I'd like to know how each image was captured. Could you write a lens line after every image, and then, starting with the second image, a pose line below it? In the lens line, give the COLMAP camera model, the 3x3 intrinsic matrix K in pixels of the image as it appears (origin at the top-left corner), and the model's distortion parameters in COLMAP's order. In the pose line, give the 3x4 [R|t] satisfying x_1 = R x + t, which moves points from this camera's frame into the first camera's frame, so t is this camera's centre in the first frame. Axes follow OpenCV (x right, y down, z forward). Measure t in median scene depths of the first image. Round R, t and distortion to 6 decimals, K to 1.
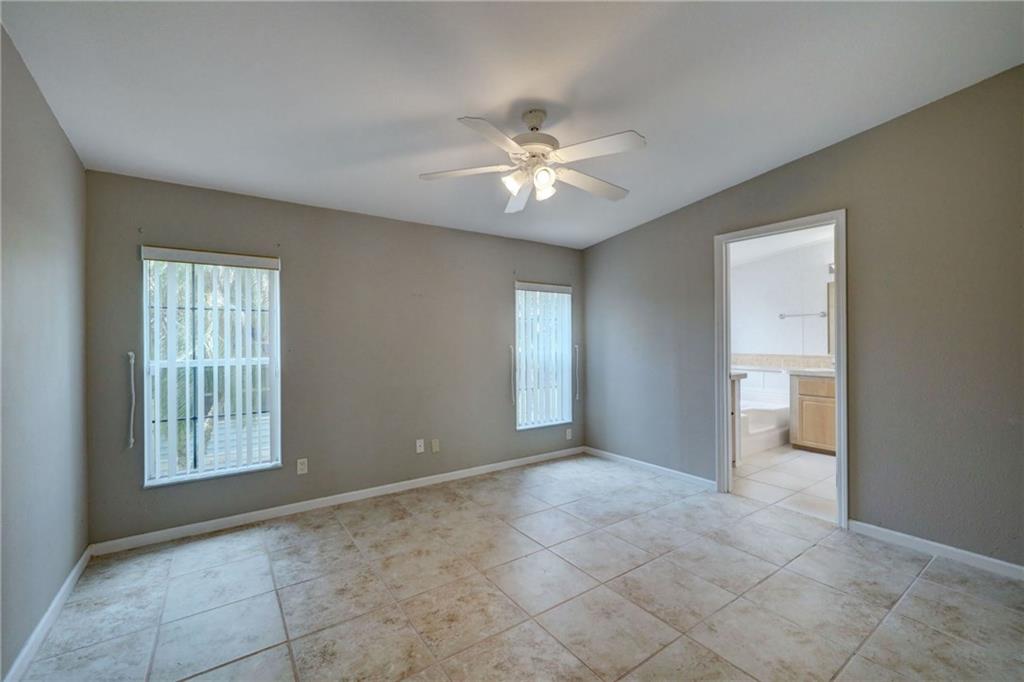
lens RADIAL K [[424.0, 0, 514.9], [0, 424.0, 337.4], [0, 0, 1]] dist [-0.001155, -0.000182]
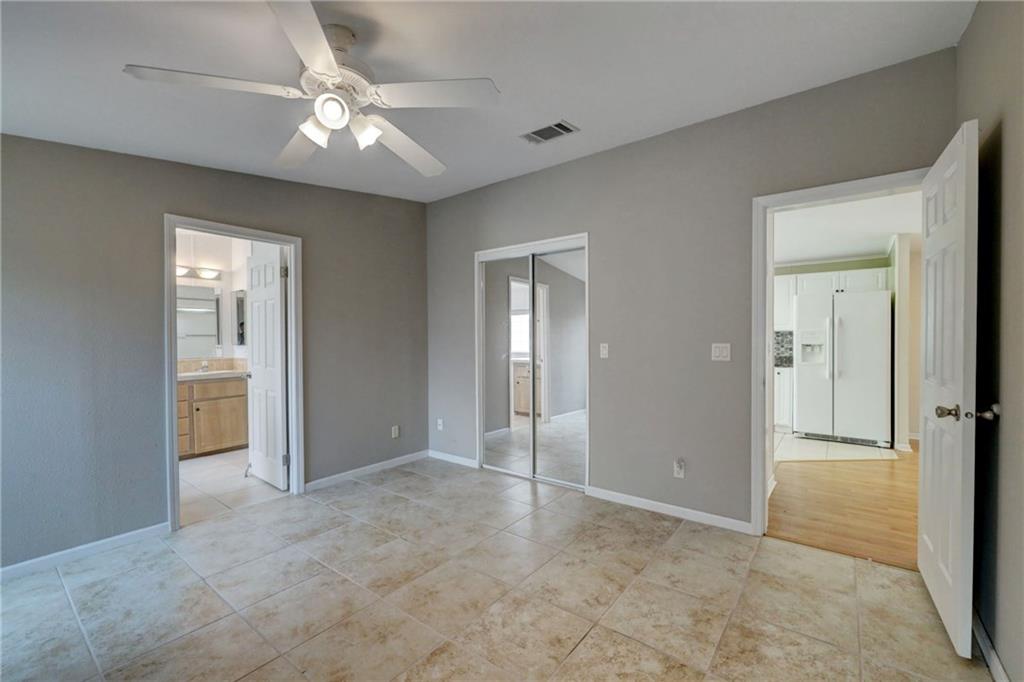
lens RADIAL K [[424.0, 0, 514.9], [0, 424.0, 344.5], [0, 0, 1]] dist [-0.001155, -0.000182]
pose [[-0.299603, -0.001460, 0.954063, -0.612607], [0.006074, 0.999976, 0.003437, 0.011367], [-0.954045, 0.006825, -0.299586, 0.781267]]
